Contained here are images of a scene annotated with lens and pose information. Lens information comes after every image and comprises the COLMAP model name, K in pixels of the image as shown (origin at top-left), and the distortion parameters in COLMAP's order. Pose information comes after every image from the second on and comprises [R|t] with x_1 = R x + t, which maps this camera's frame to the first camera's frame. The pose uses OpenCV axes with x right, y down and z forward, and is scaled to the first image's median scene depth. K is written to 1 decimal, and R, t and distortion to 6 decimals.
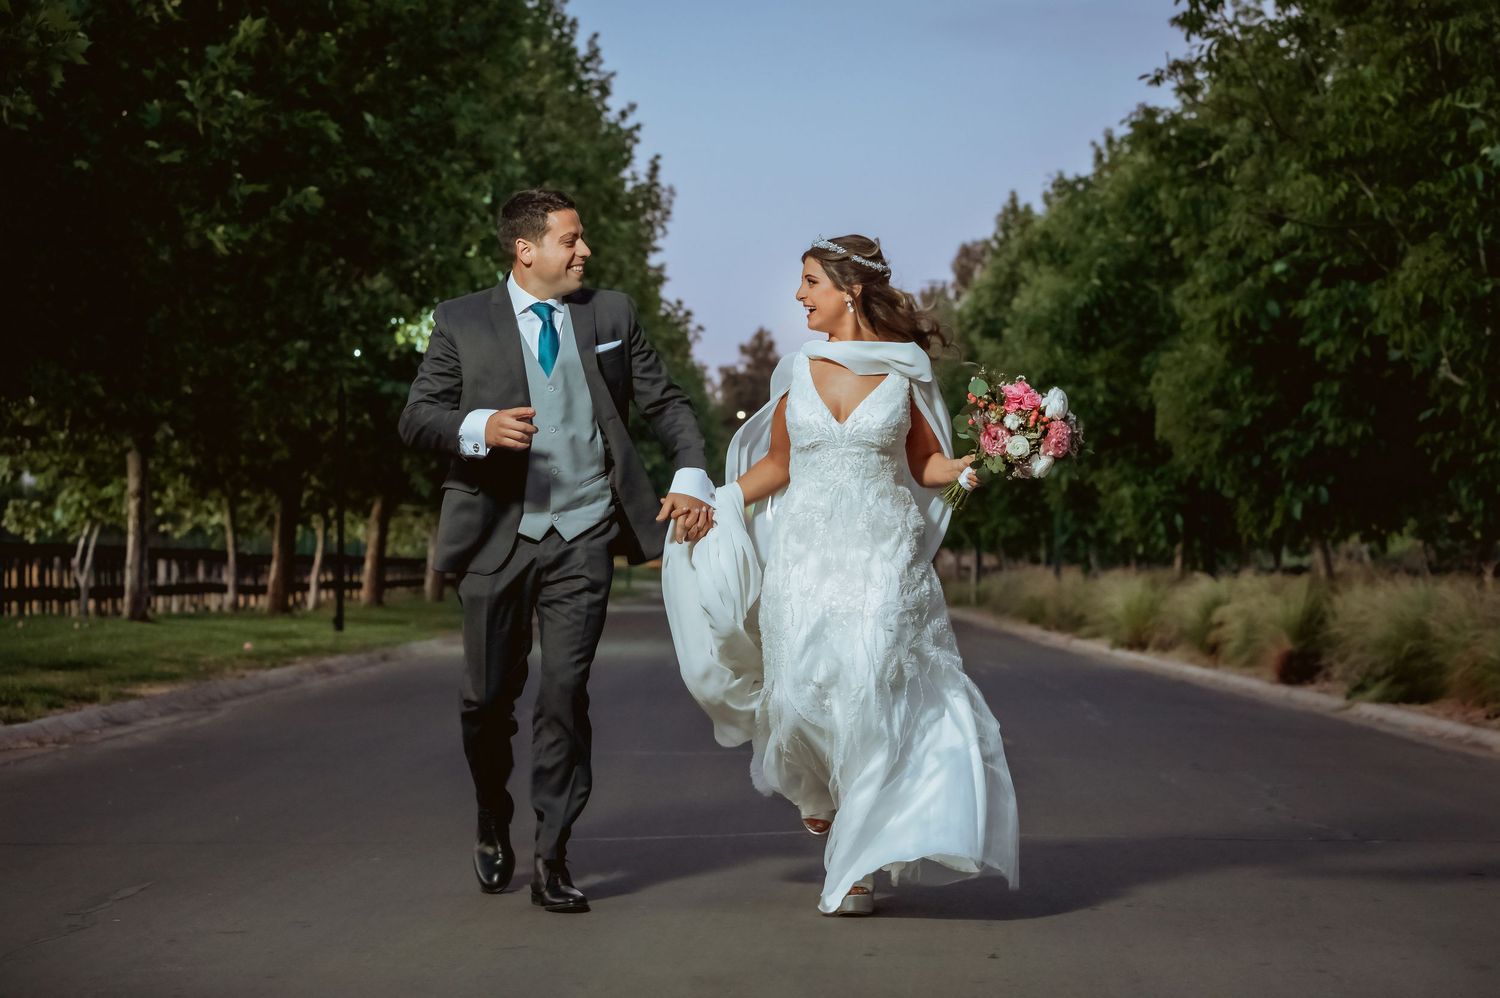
lens RADIAL K [[3303.4, 0, 751.1], [0, 3303.4, 504.6], [0, 0, 1]] dist [-0.620371, 0.000000]
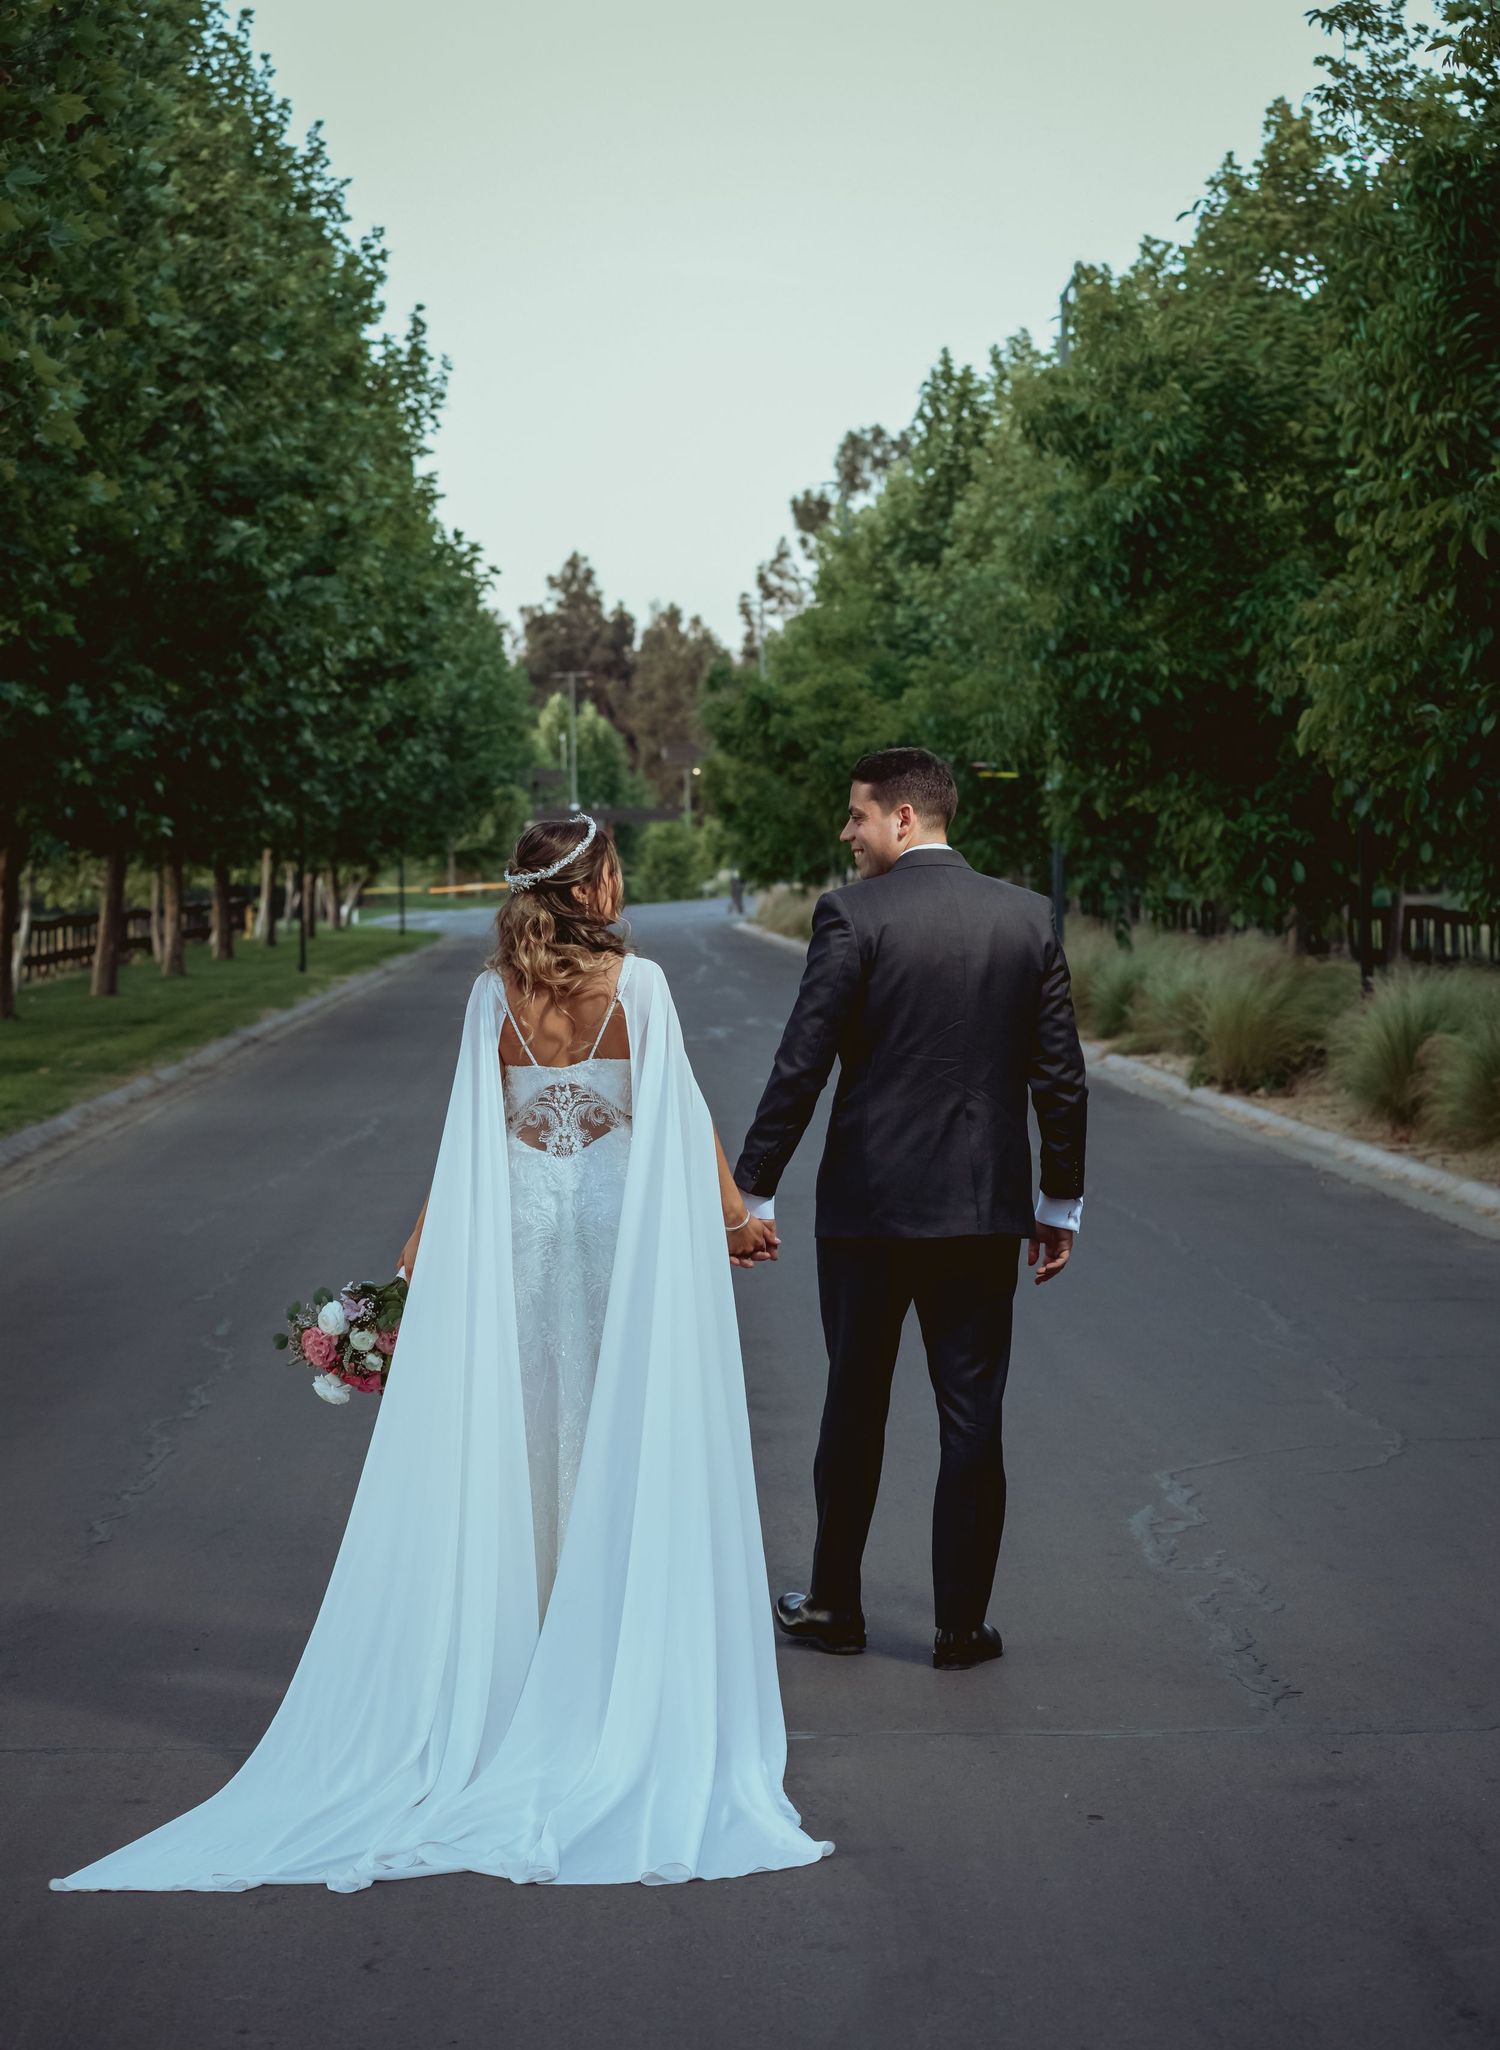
lens RADIAL K [[4207.7, 0, 751.7], [0, 4207.7, 1028.1], [0, 0, 1]] dist [-0.465431, 0.000000]
pose [[0.998468, -0.035724, 0.042254, -0.002716], [0.033047, 0.997501, 0.062447, -0.012980], [-0.044380, -0.060954, 0.997153, 0.173466]]
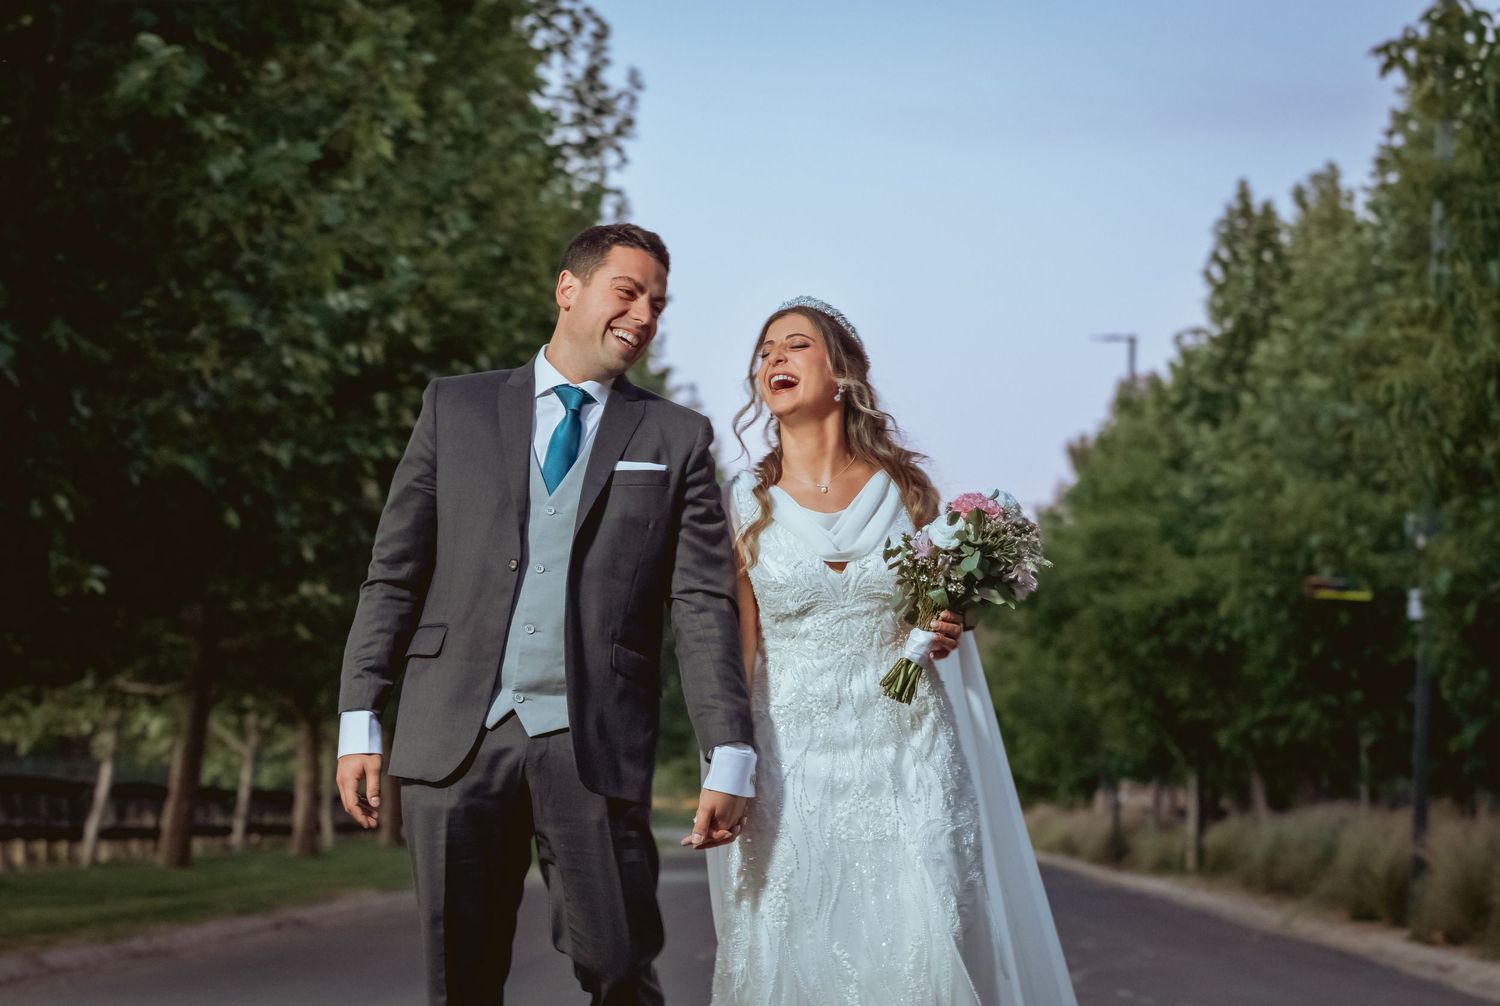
lens RADIAL K [[3605.5, 0, 738.9], [0, 3605.5, 510.0], [0, 0, 1]] dist [-0.542141, 0.000000]
pose [[0.999392, -0.000510, -0.034876, 0.013032], [-0.001732, 0.997934, -0.064231, 0.009673], [0.034837, 0.064252, 0.997325, 0.472772]]
